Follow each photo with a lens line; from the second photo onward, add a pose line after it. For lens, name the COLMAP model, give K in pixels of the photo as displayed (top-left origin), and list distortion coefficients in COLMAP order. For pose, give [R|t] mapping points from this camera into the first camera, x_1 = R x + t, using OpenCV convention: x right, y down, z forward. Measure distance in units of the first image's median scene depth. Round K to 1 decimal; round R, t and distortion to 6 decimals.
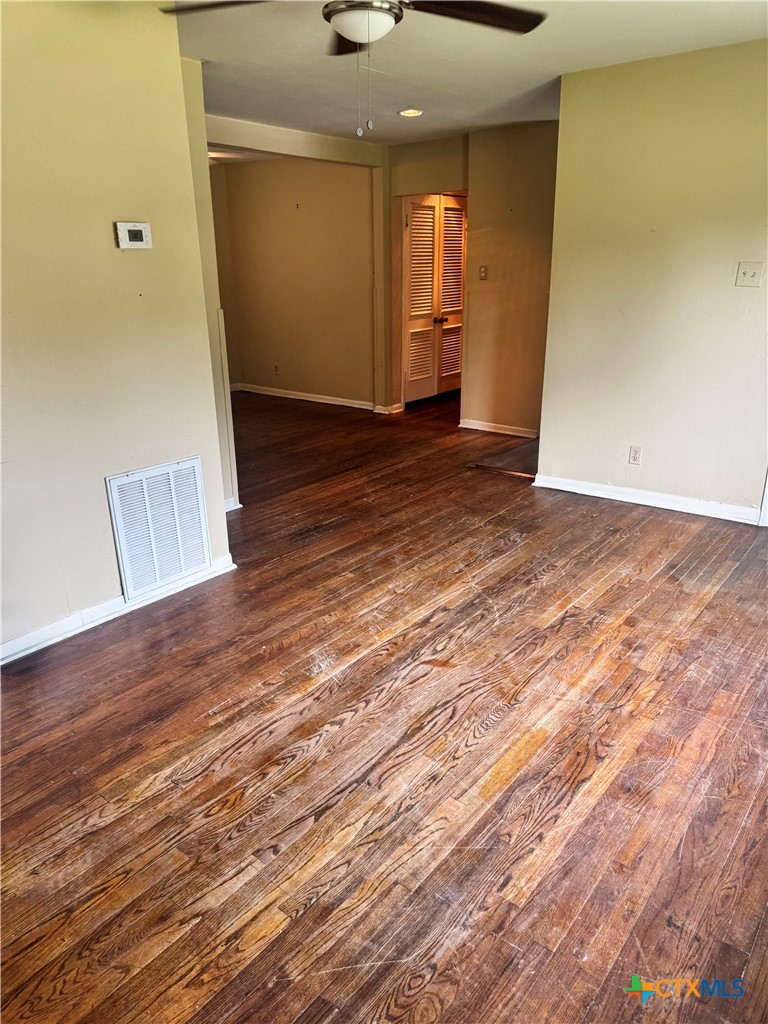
lens RADIAL K [[712.3, 0, 384.0], [0, 712.3, 512.0], [0, 0, 1]] dist [-0.008801, -0.007885]
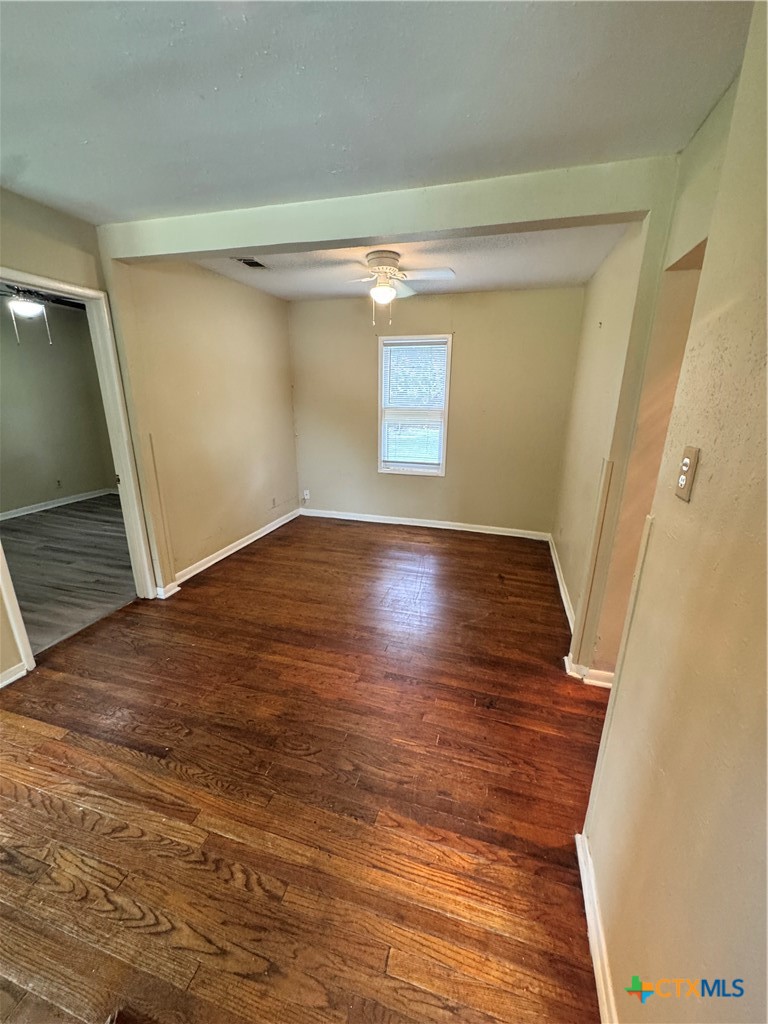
lens RADIAL K [[411.0, 0, 383.5], [0, 411.0, 511.3], [0, 0, 1]] dist [-0.003686, 0.000709]
pose [[0.368628, 0.276150, -0.887612, 0.450691], [-0.323533, 0.933270, 0.155991, -0.599398], [0.871459, 0.229669, 0.433373, 1.655047]]
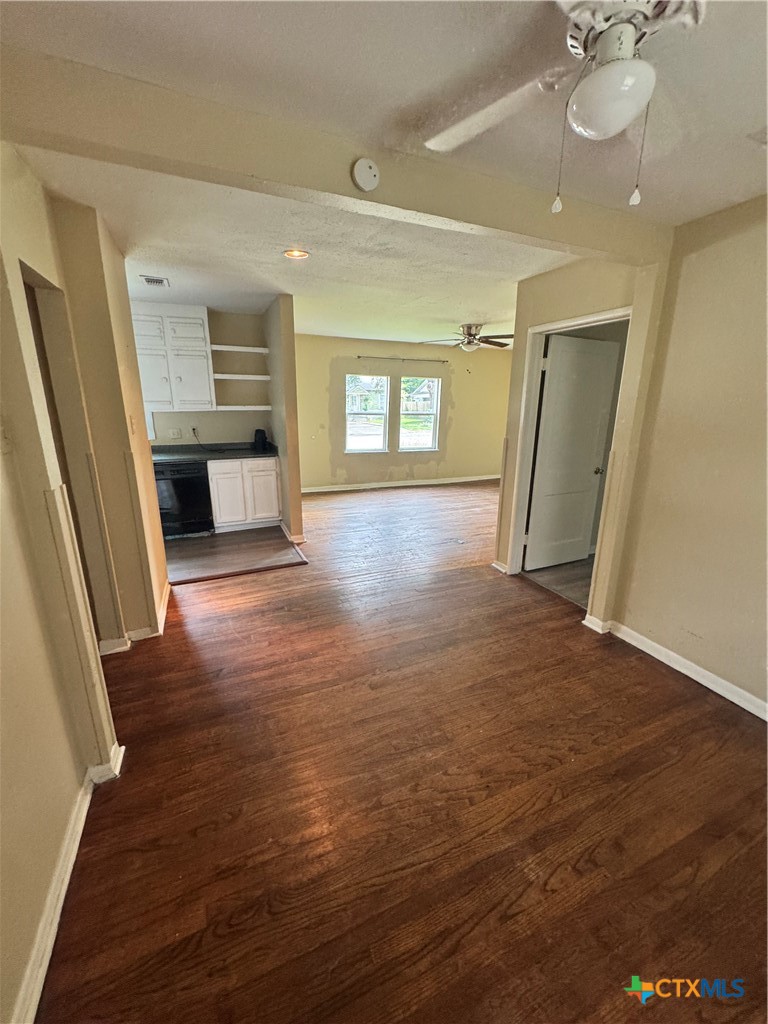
lens RADIAL K [[411.0, 0, 383.5], [0, 411.0, 511.3], [0, 0, 1]] dist [-0.003686, 0.000709]
pose [[-0.881036, -0.124682, 0.456323, -0.542579], [0.152934, 0.837764, 0.524178, -0.846183], [-0.447646, 0.531607, -0.719032, 2.399323]]
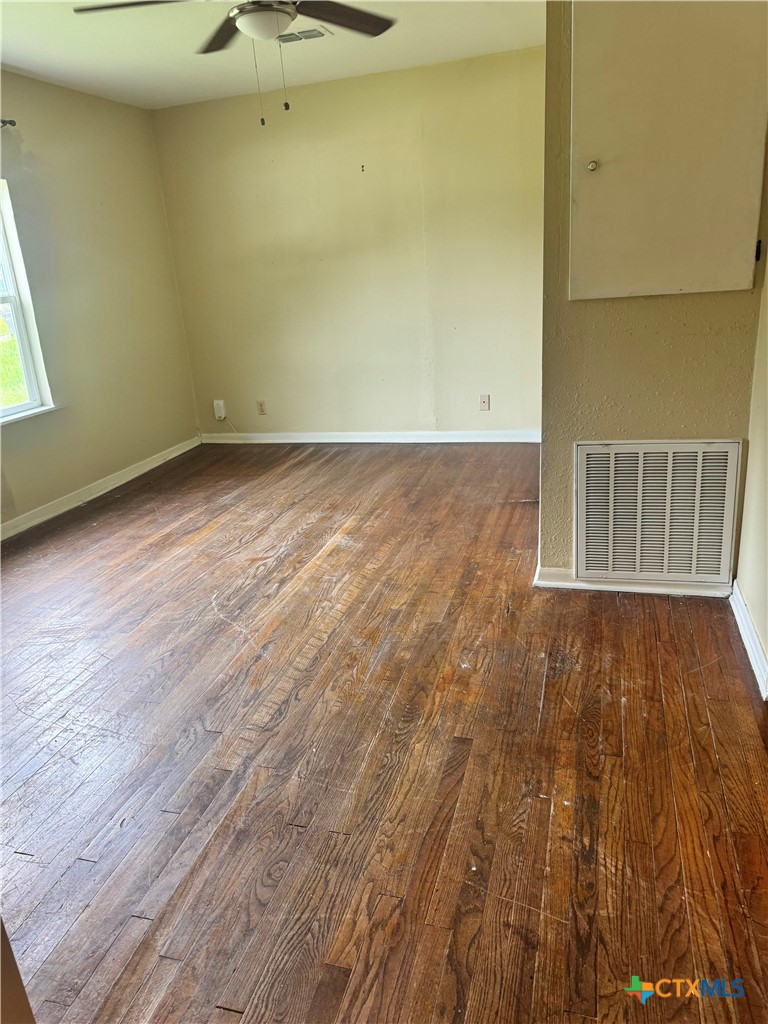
lens RADIAL K [[712.3, 0, 384.0], [0, 712.3, 512.0], [0, 0, 1]] dist [-0.008801, -0.007885]
pose [[-0.923557, 0.186091, -0.335279, 0.244163], [-0.057994, 0.796509, 0.601838, -0.547691], [0.379049, 0.575276, -0.724830, 1.703749]]
